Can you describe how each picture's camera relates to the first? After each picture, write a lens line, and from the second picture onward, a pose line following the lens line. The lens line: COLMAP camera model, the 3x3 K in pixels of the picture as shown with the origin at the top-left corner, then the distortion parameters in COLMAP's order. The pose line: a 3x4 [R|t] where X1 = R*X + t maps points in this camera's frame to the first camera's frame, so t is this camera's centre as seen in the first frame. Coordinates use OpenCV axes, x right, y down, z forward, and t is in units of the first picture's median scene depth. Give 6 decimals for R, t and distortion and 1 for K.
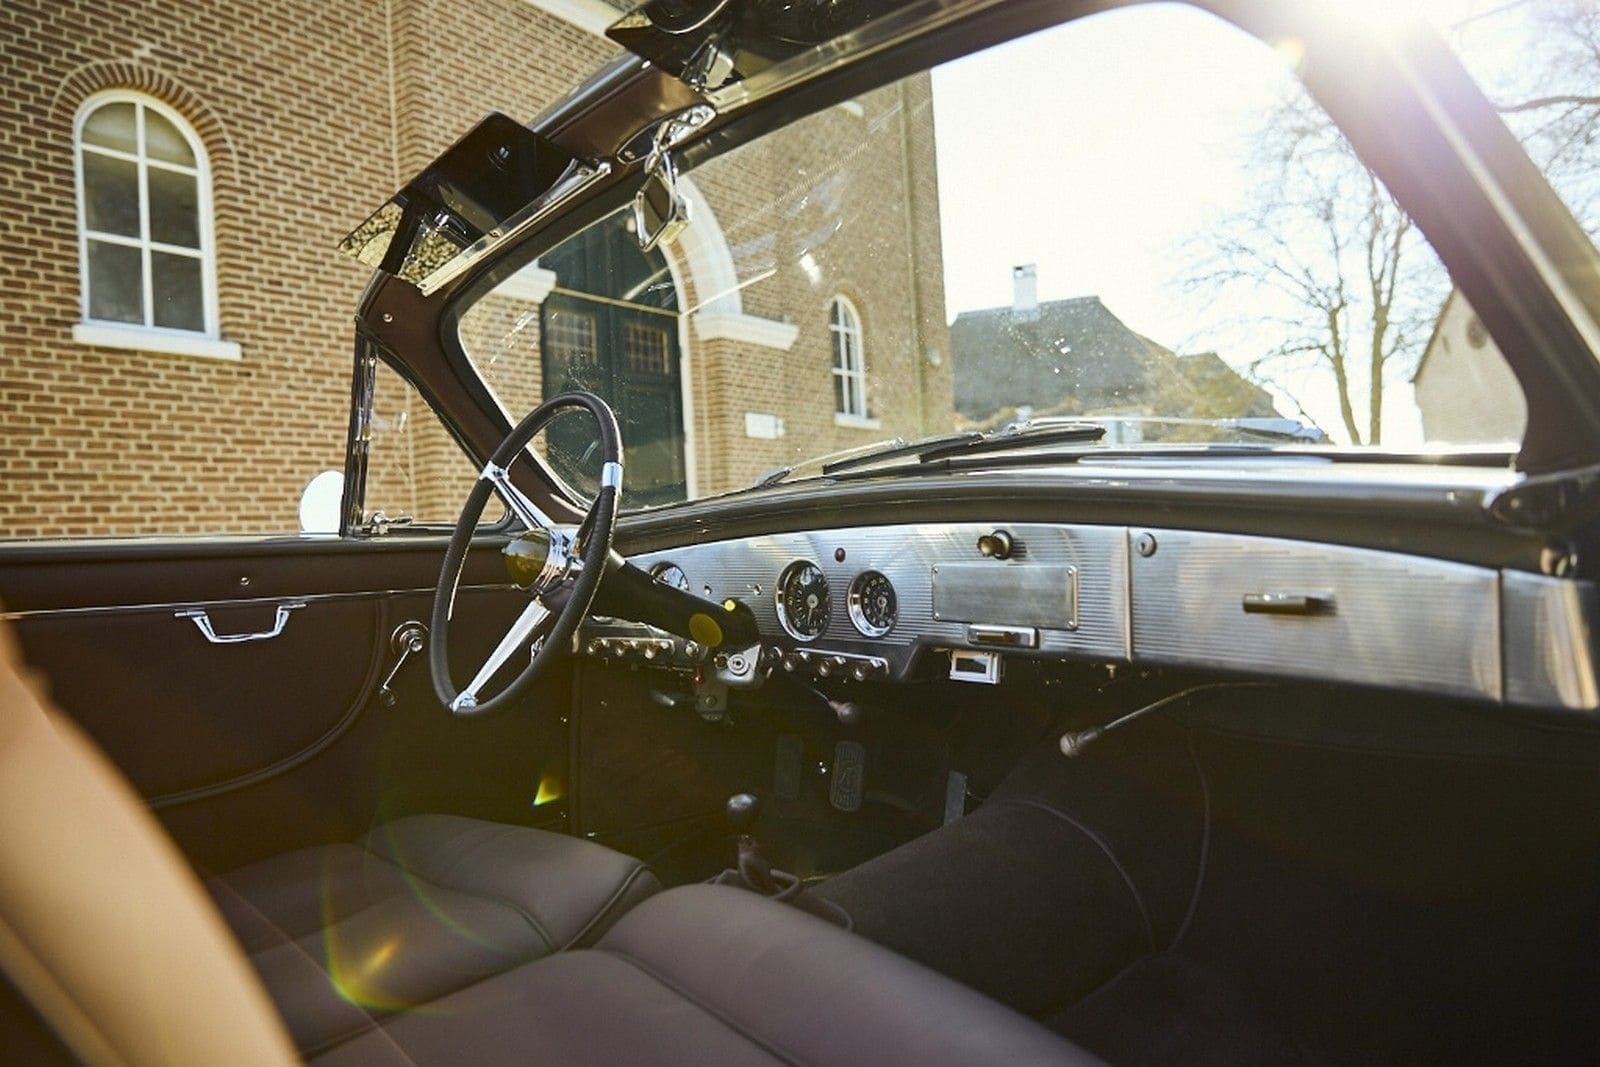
lens RADIAL K [[1064.4, 0, 824.1], [0, 1064.4, 539.8], [0, 0, 1]] dist [0.005699, -0.017839]
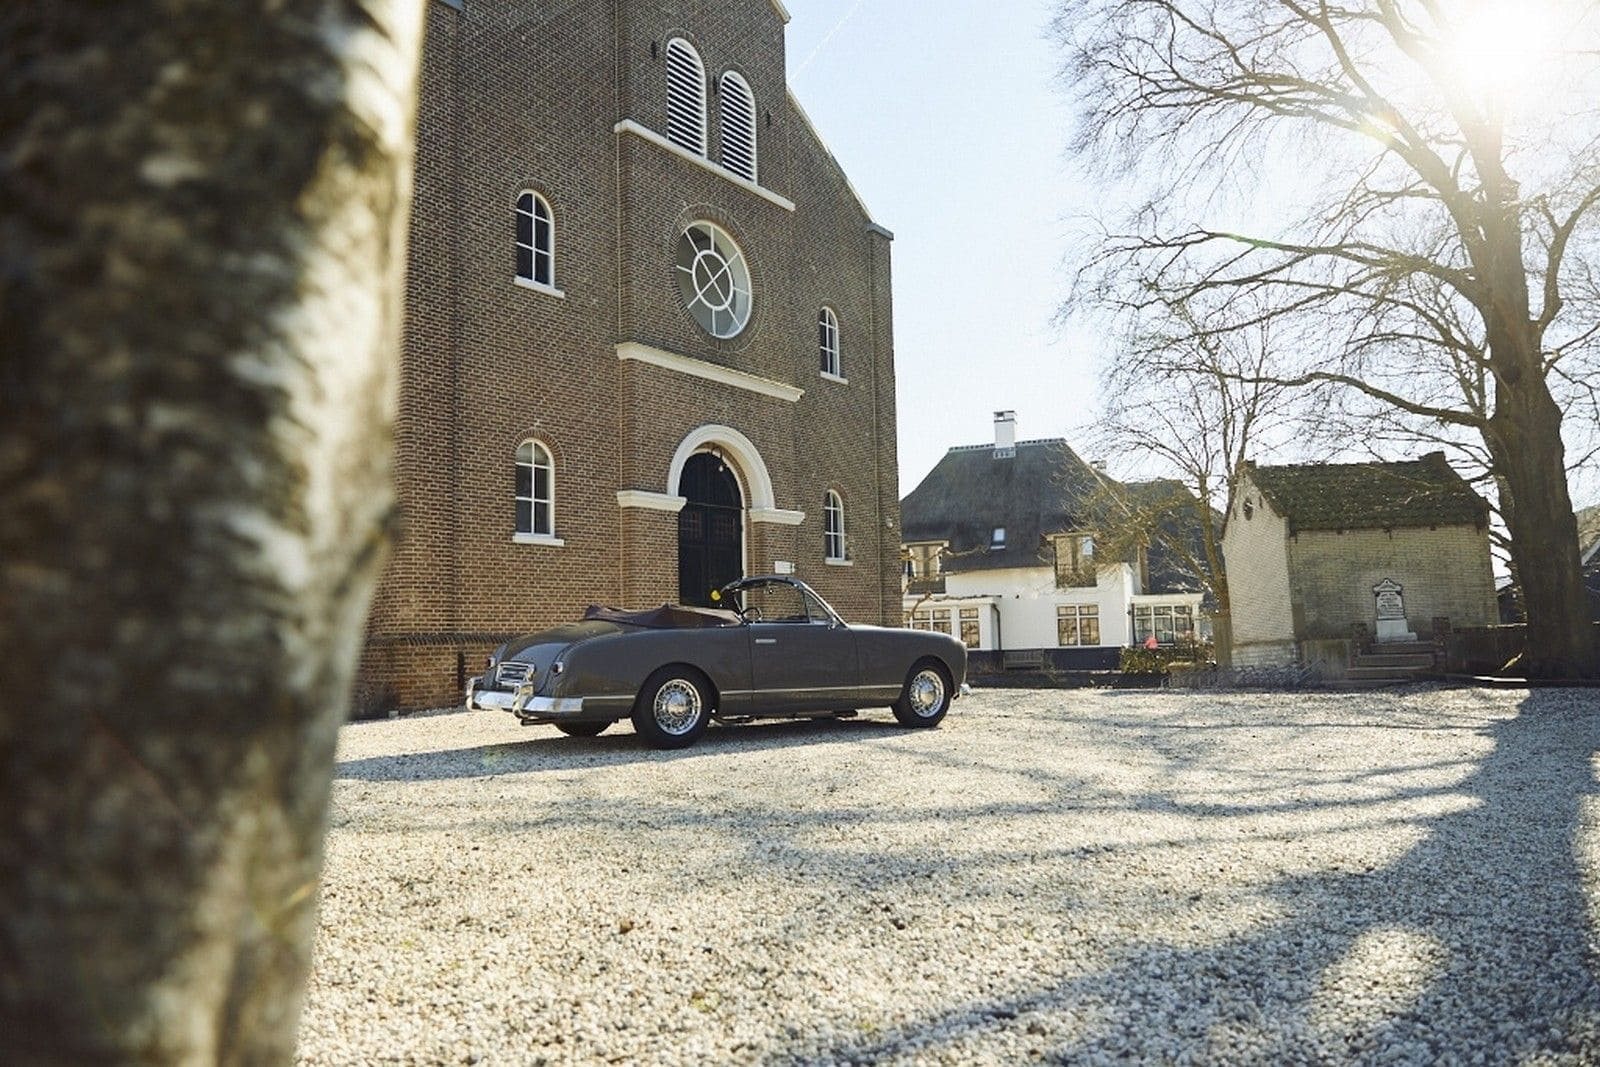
lens RADIAL K [[1064.4, 0, 824.1], [0, 1064.4, 539.8], [0, 0, 1]] dist [0.005699, -0.017839]
pose [[0.999340, 0.026632, -0.024696, 0.091067], [-0.028668, 0.995873, -0.086108, 0.005253], [0.022301, 0.086759, 0.995980, -1.357741]]
